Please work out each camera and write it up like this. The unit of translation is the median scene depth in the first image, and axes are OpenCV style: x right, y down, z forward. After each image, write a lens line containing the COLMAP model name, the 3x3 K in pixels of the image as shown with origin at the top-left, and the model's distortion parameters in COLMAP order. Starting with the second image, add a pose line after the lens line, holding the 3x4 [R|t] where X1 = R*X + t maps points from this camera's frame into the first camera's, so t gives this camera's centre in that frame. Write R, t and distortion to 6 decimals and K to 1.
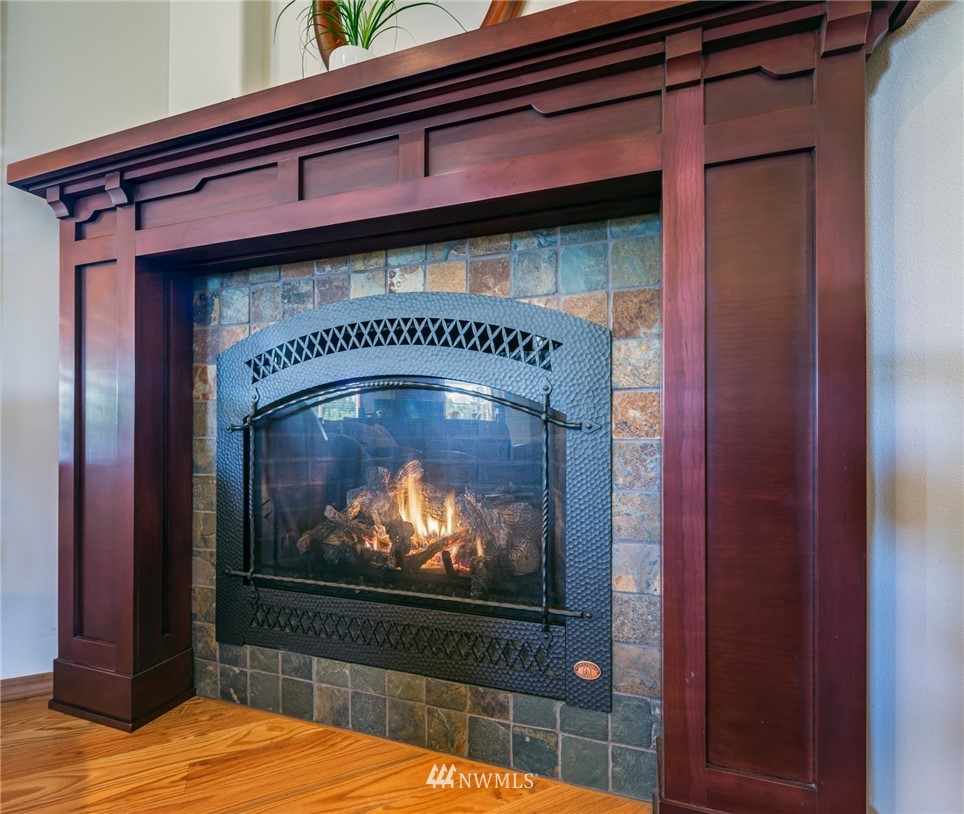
lens RADIAL K [[482.8, 0, 460.5], [0, 482.8, 429.8], [0, 0, 1]] dist [0.000727, 0.000002]
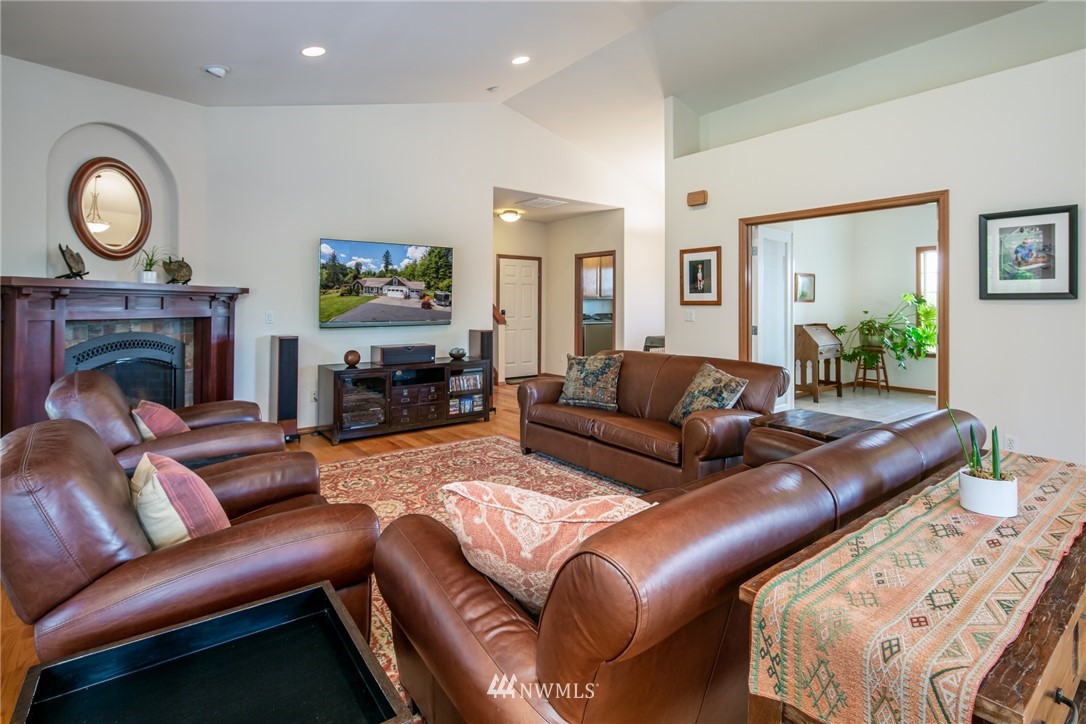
lens RADIAL K [[515.8, 0, 548.5], [0, 515.8, 319.1], [0, 0, 1]] dist [-0.000173, -0.000222]
pose [[-0.227733, -0.025576, 0.973388, -3.685029], [-0.008302, 0.999670, 0.024324, -0.431472], [-0.973688, -0.002542, -0.227870, -0.794586]]
